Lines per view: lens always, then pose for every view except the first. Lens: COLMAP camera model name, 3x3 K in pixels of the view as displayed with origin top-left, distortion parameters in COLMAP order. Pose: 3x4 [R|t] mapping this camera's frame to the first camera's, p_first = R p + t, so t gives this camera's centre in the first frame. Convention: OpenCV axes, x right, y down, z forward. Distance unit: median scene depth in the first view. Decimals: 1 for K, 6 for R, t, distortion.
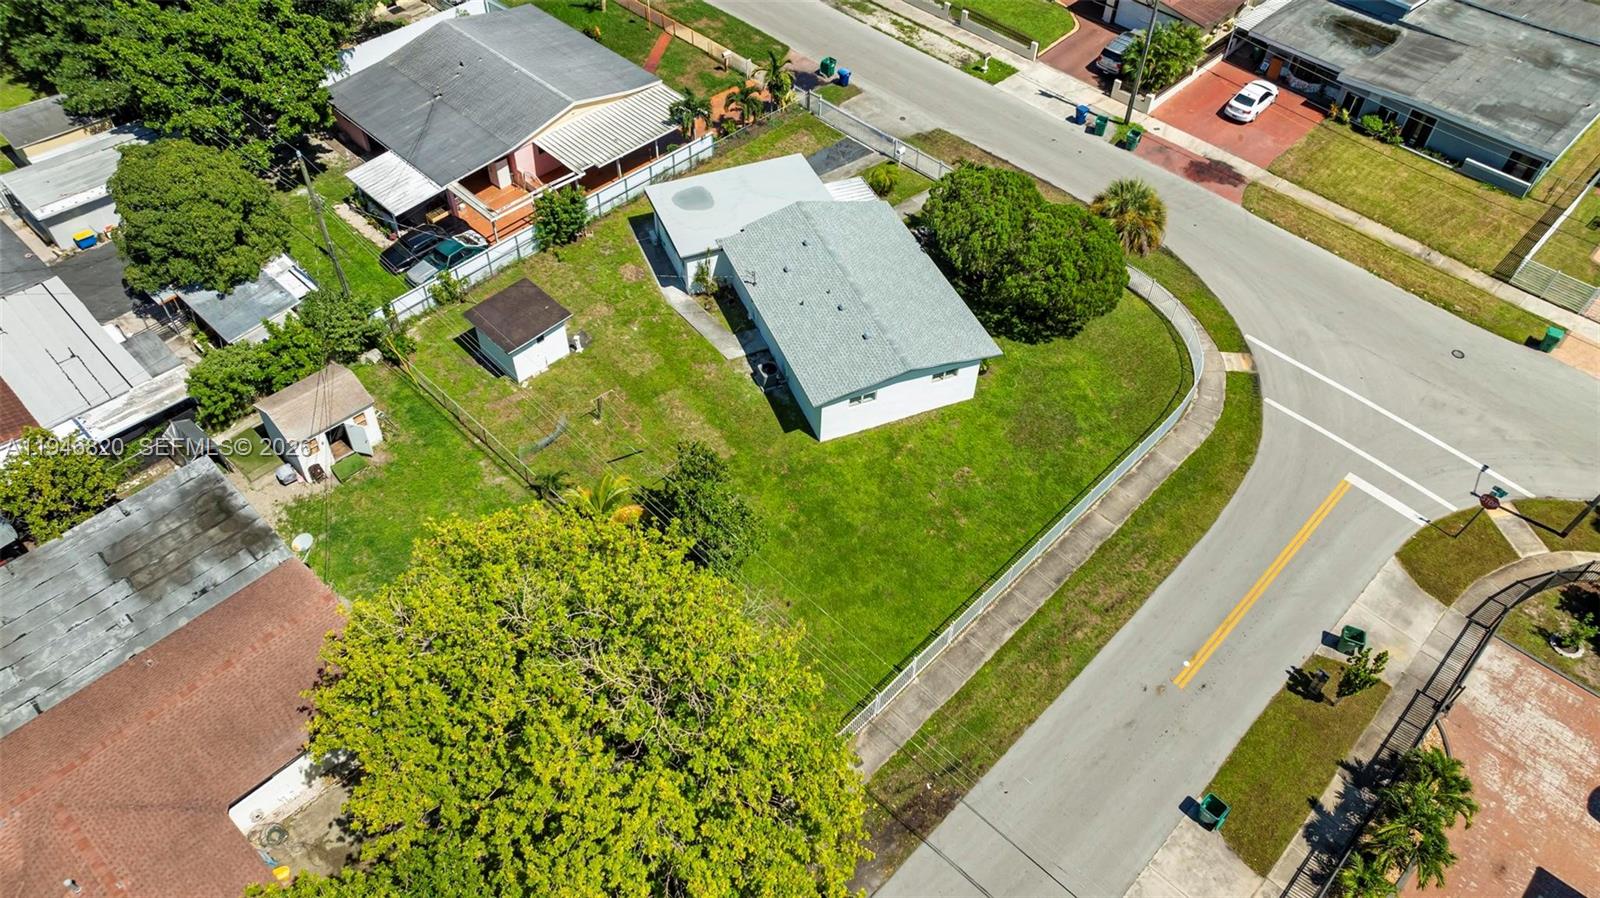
lens RADIAL K [[1128.9, 0, 800.0], [0, 1128.9, 449.0], [0, 0, 1]] dist [-0.009889, -0.003355]
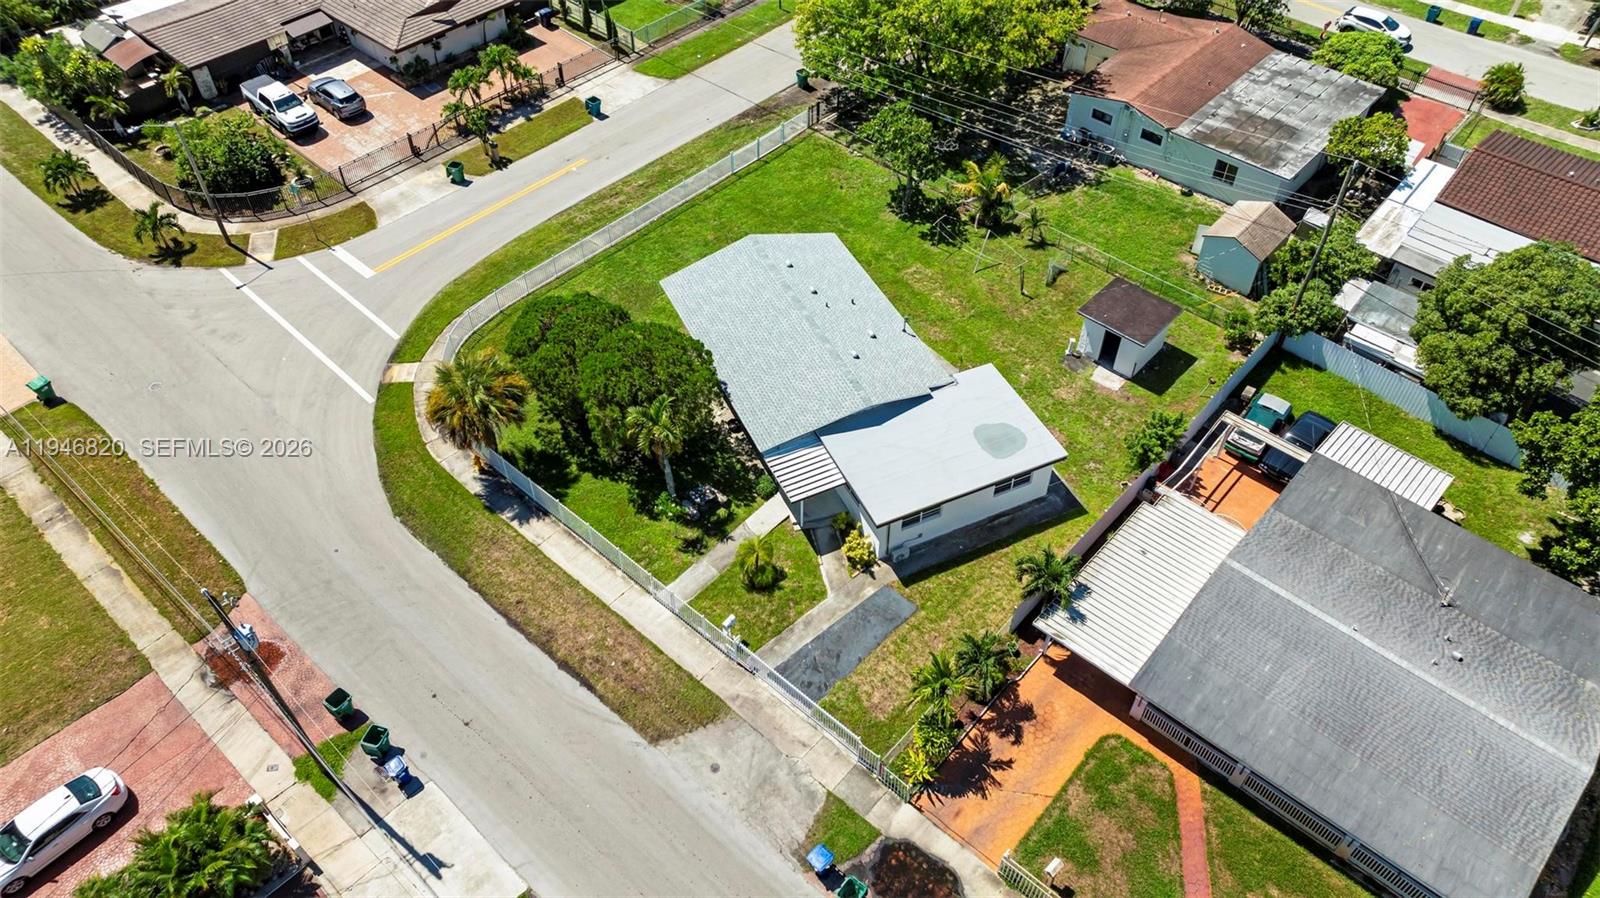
lens RADIAL K [[1126.2, 0, 803.8], [0, 1126.2, 432.7], [0, 0, 1]] dist [-0.009408, 0.005228]
pose [[-0.998559, 0.006064, -0.053319, 0.101364], [-0.053621, -0.073605, 0.995845, -1.153947], [0.002115, 0.997269, 0.073824, 1.061935]]
